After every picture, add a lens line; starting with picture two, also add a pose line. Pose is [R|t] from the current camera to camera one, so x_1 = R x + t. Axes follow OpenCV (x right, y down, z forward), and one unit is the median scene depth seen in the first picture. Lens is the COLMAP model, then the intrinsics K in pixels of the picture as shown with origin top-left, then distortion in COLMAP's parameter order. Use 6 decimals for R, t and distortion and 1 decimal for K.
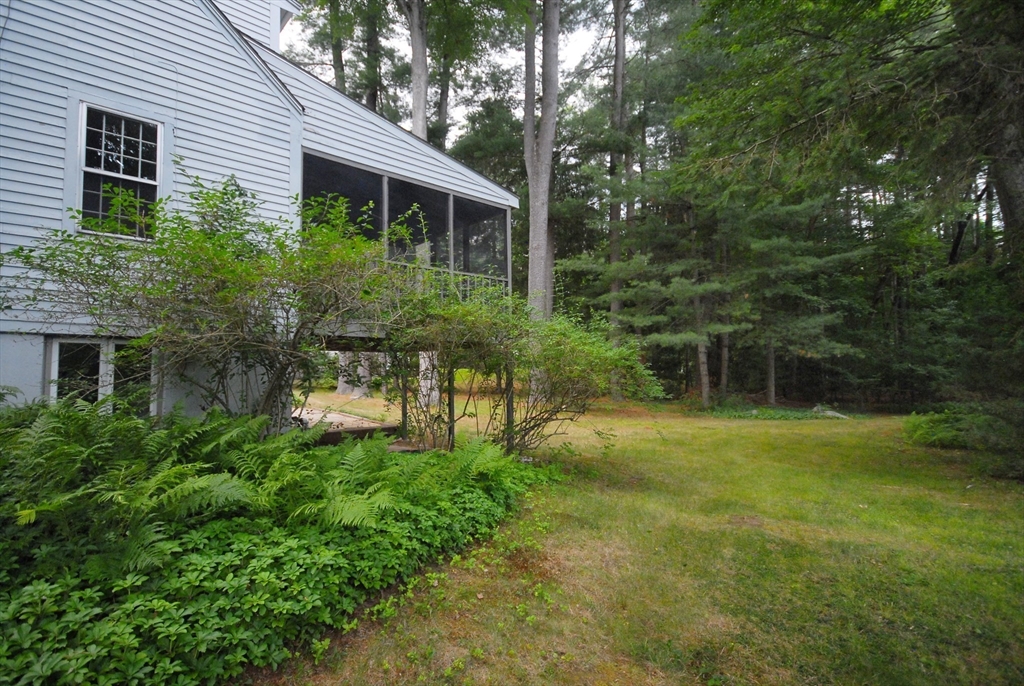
lens RADIAL K [[520.9, 0, 510.5], [0, 520.9, 347.8], [0, 0, 1]] dist [0.013646, -0.000449]
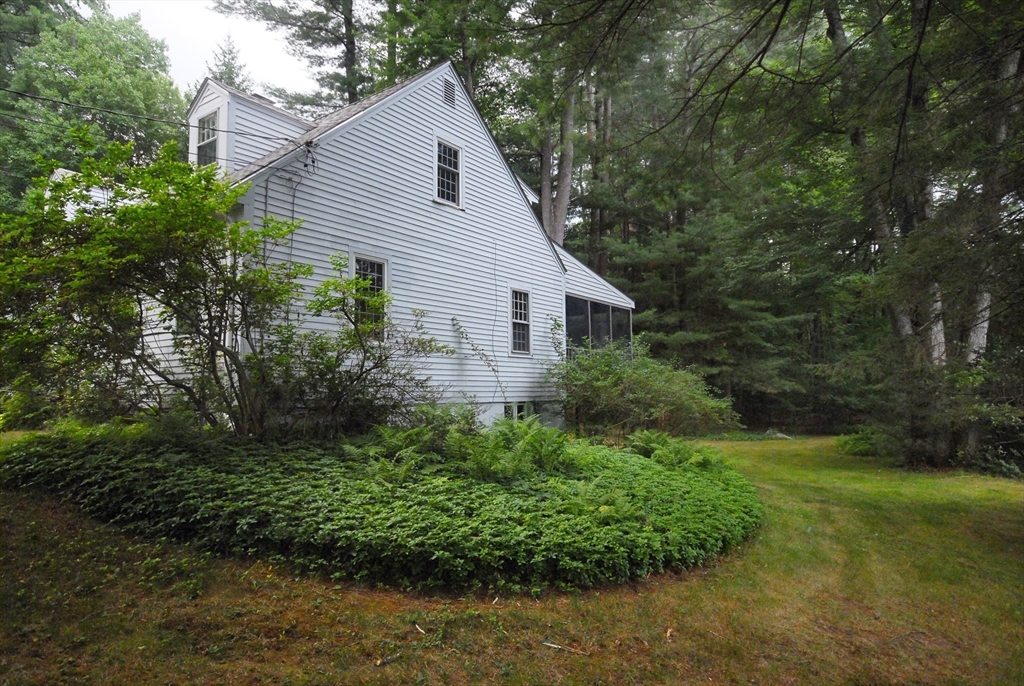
lens RADIAL K [[634.1, 0, 512.6], [0, 634.1, 340.4], [0, 0, 1]] dist [0.009904, 0.001441]
pose [[0.977399, 0.017697, 0.210660, -0.392226], [-0.011005, 0.999398, -0.032894, -0.052411], [-0.211116, 0.029833, 0.977006, -0.420479]]
